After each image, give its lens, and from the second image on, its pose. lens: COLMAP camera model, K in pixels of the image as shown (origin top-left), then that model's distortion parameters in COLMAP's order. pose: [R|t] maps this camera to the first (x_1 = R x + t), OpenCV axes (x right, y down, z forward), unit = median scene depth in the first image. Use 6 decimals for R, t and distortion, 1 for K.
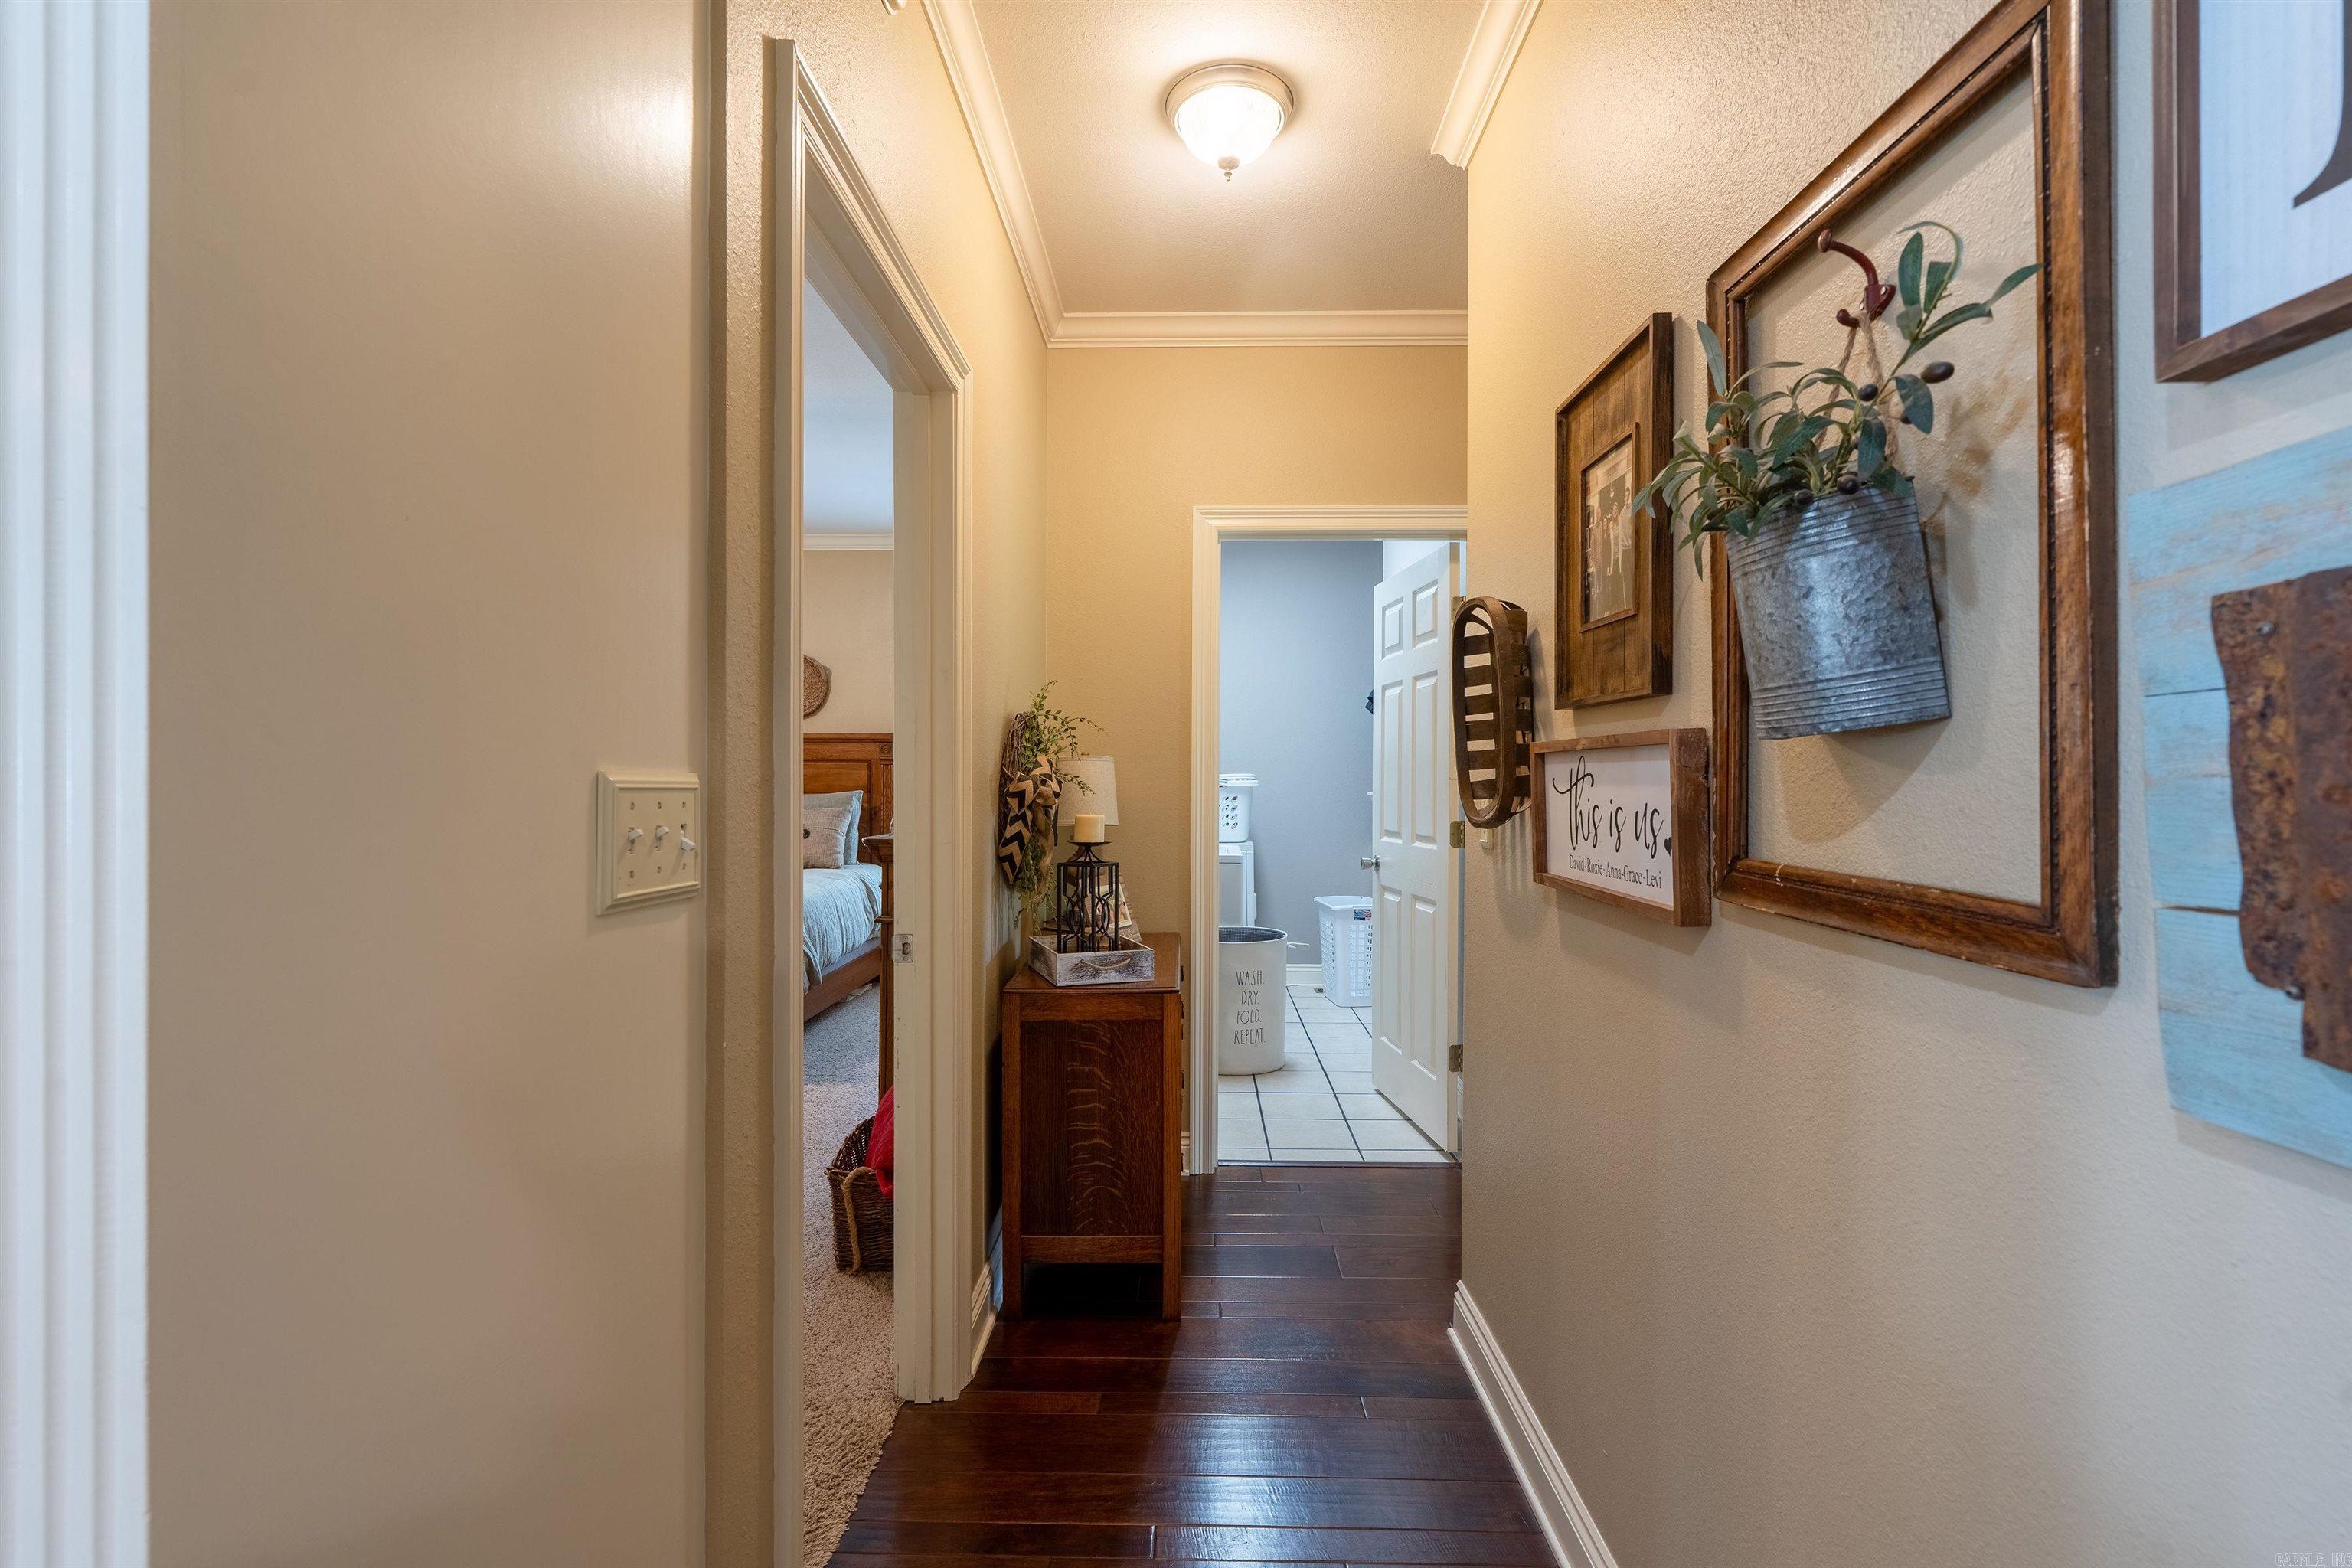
lens RADIAL K [[1054.9, 0, 1173.4], [0, 1054.9, 785.1], [0, 0, 1]] dist [-0.003059, 0.002239]
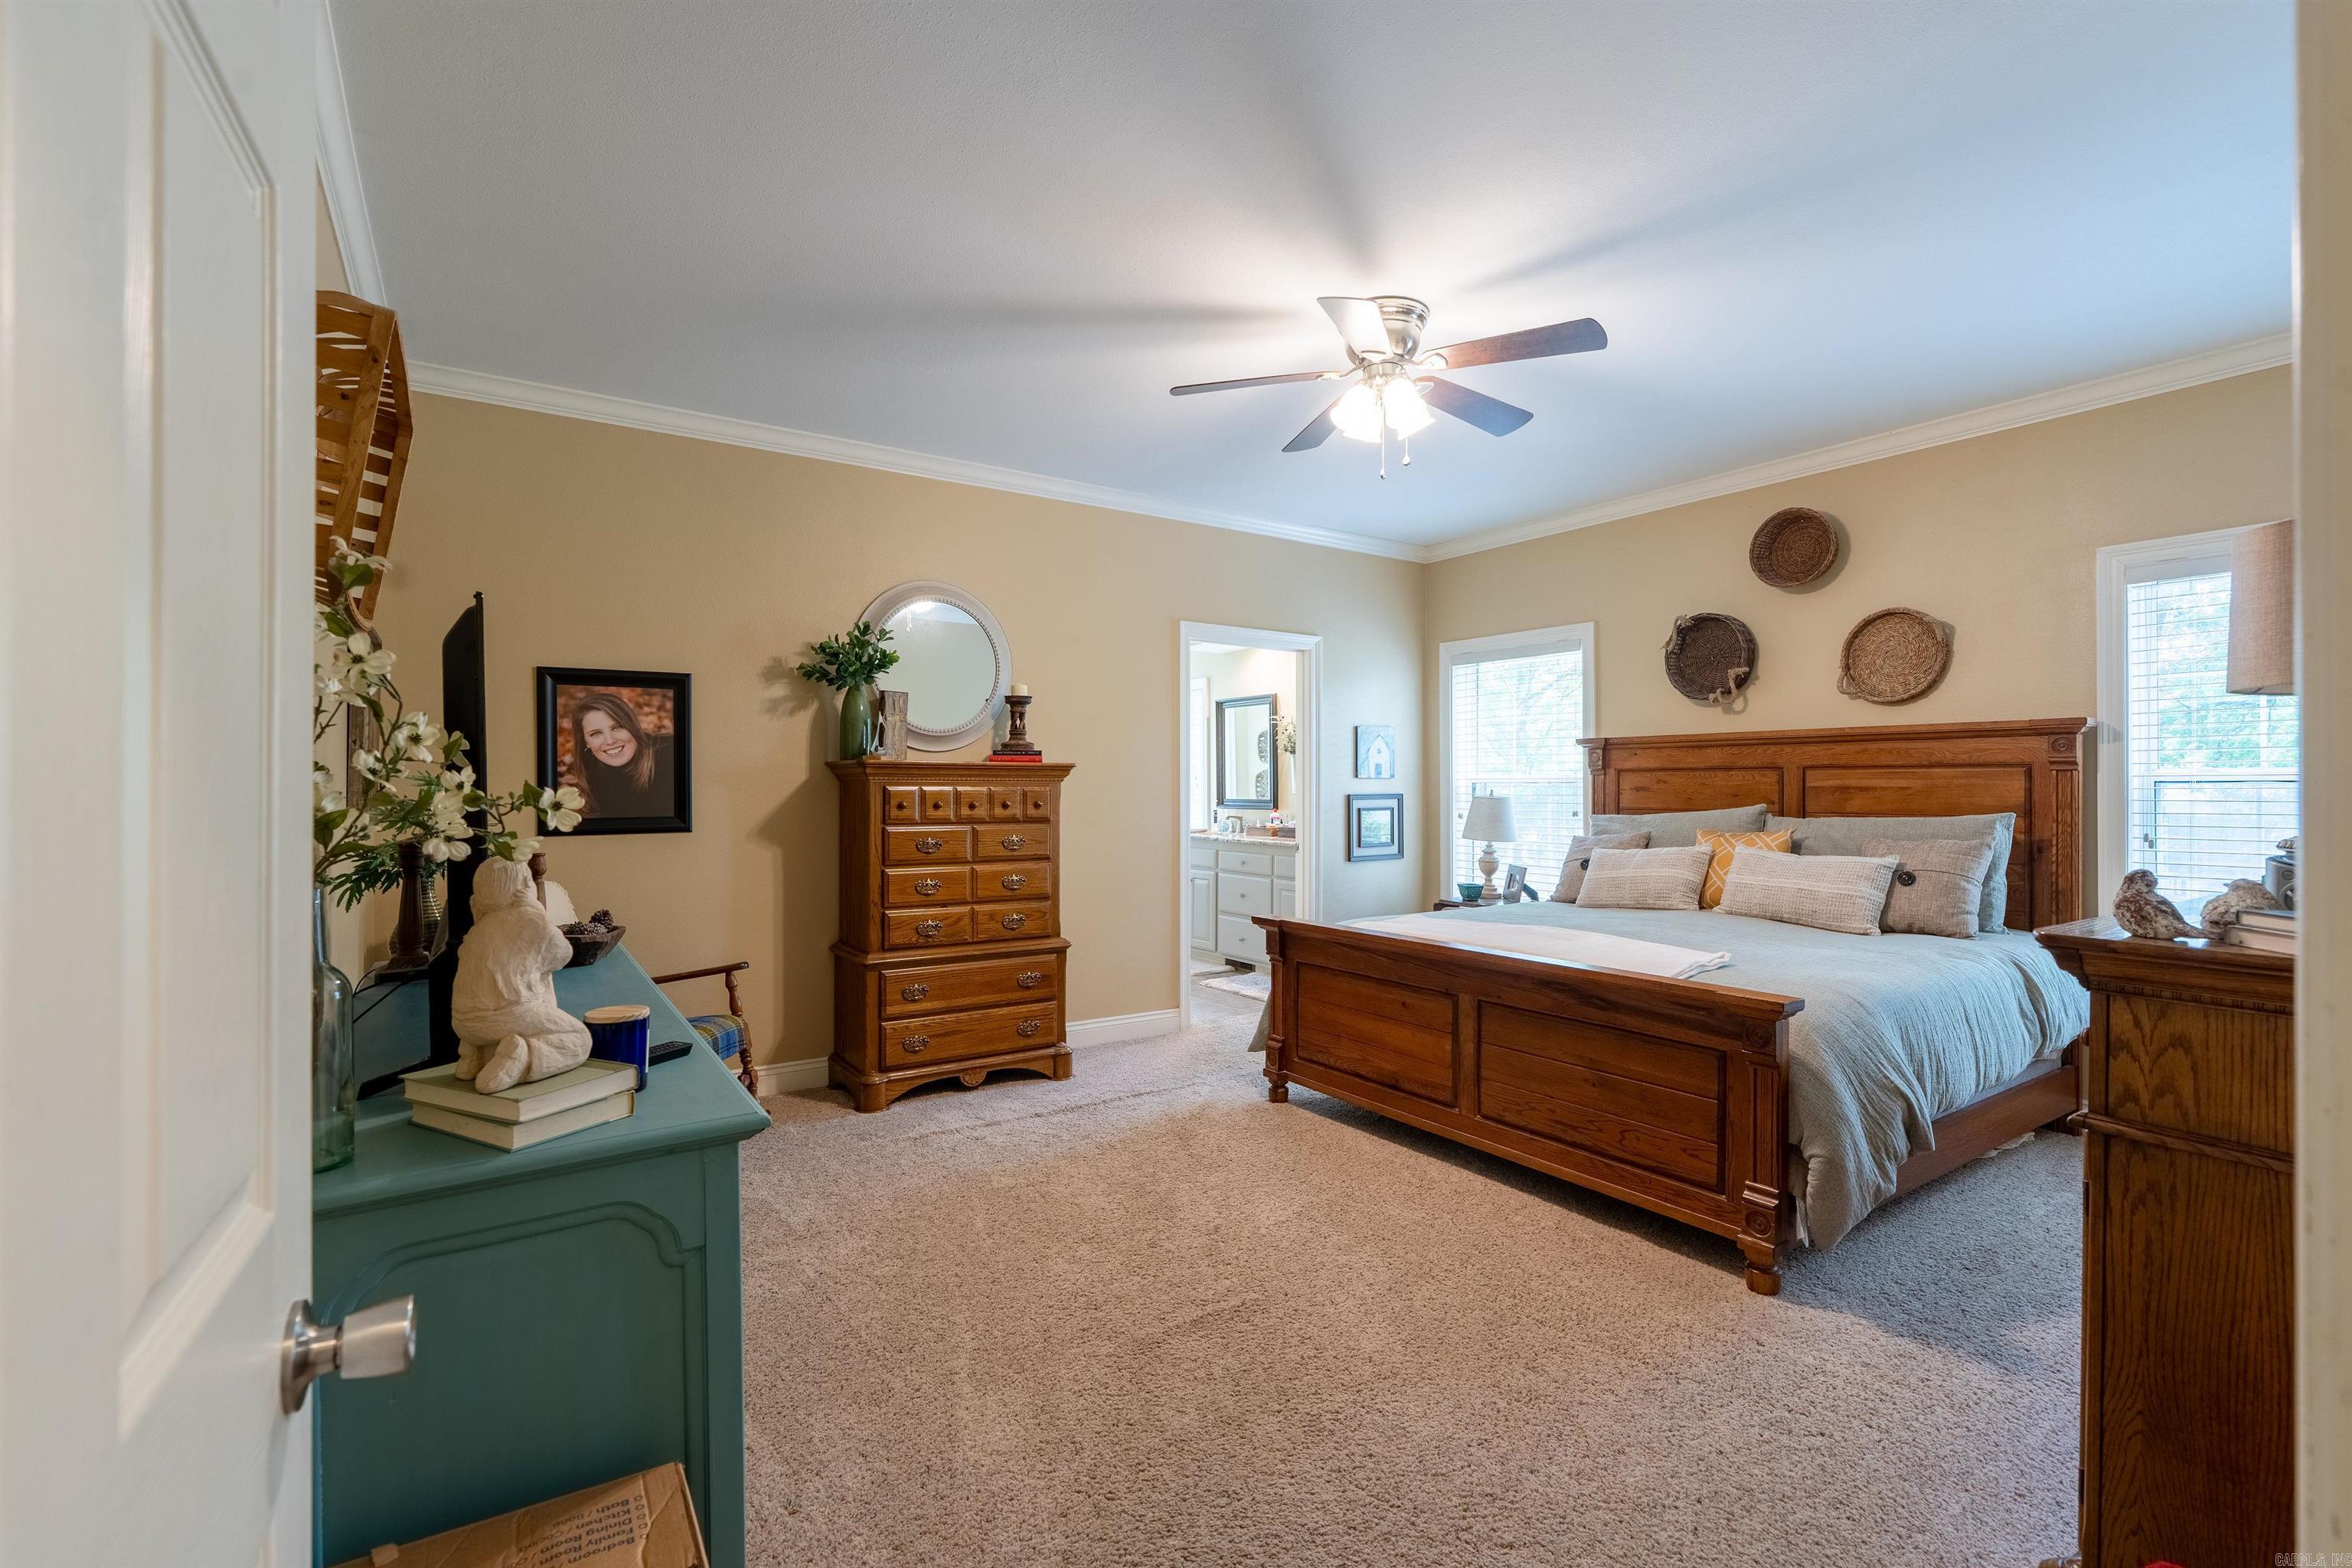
lens RADIAL K [[1054.9, 0, 1178.3], [0, 1054.9, 781.4], [0, 0, 1]] dist [-0.003059, 0.002239]
pose [[0.579111, -0.003231, -0.815242, -0.075355], [0.005967, 0.999982, 0.000276, -0.016934], [0.815227, -0.005024, 0.579120, 0.243723]]
